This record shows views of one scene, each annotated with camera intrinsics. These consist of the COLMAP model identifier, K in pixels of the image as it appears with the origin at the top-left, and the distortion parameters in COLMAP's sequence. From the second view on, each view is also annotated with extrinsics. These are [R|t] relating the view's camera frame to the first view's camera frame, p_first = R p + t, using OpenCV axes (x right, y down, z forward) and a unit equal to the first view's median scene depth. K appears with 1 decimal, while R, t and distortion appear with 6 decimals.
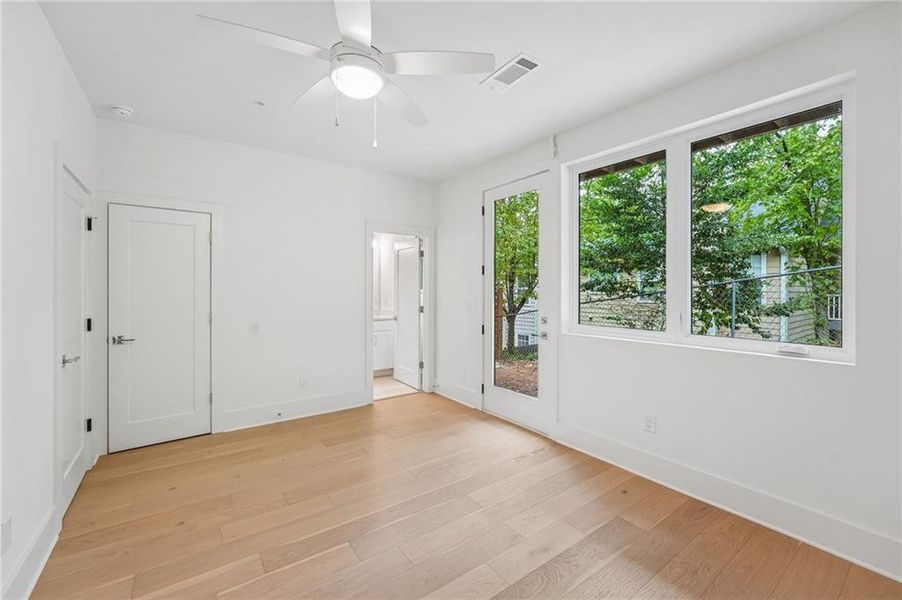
lens RADIAL K [[372.3, 0, 443.5], [0, 372.3, 292.5], [0, 0, 1]] dist [-0.001370, 0.000284]
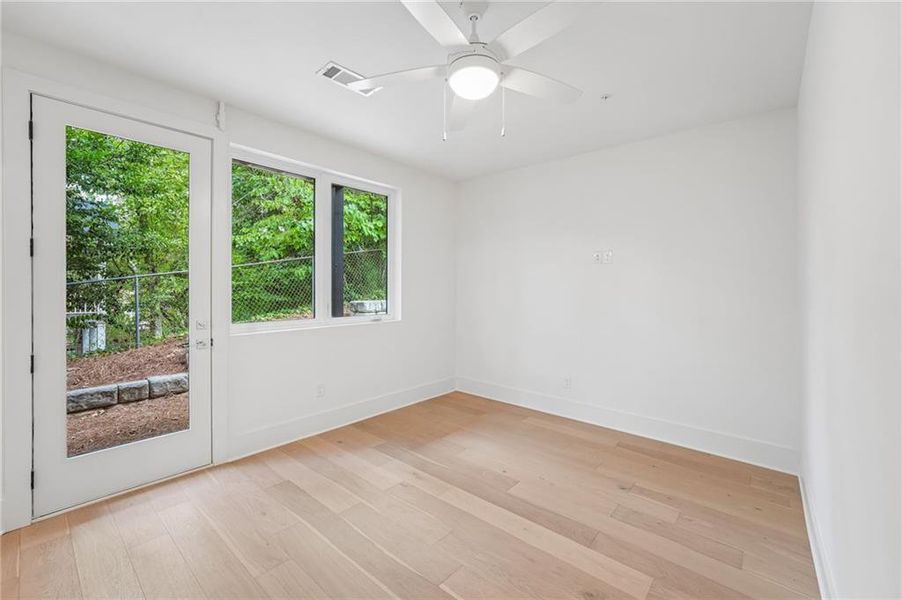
lens RADIAL K [[375.8, 0, 441.0], [0, 375.8, 290.5], [0, 0, 1]] dist [-0.002890, -0.000117]
pose [[-0.219828, -0.012466, 0.975459, -0.646637], [0.003859, 0.999899, 0.013648, -0.007508], [-0.975531, 0.006764, -0.219757, 0.705265]]
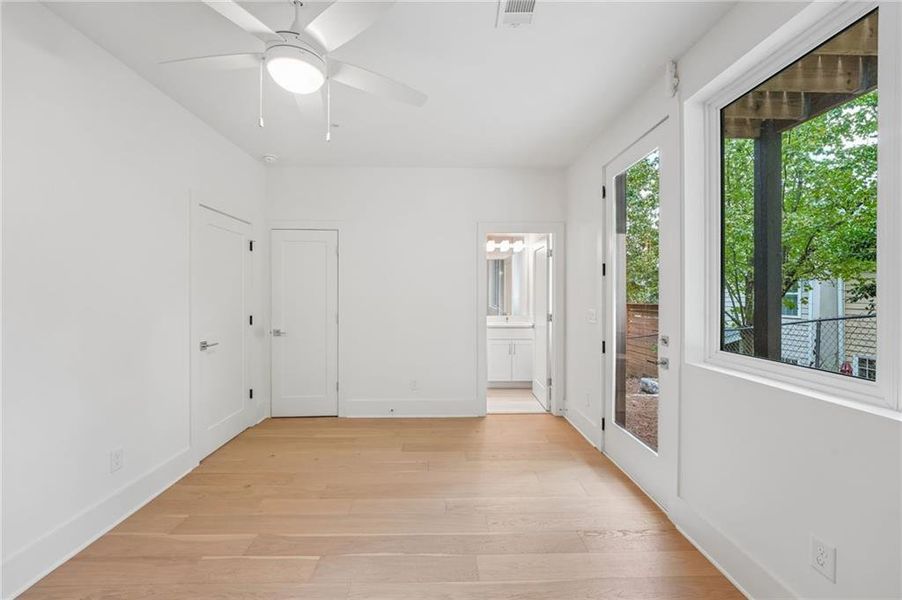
lens RADIAL K [[369.5, 0, 444.7], [0, 369.5, 296.8], [0, 0, 1]] dist [-0.003994, 0.000155]
pose [[0.828665, 0.005441, -0.559718, 0.326050], [-0.006200, 0.999981, 0.000542, -0.002839], [0.559710, 0.003021, 0.828683, 0.232445]]
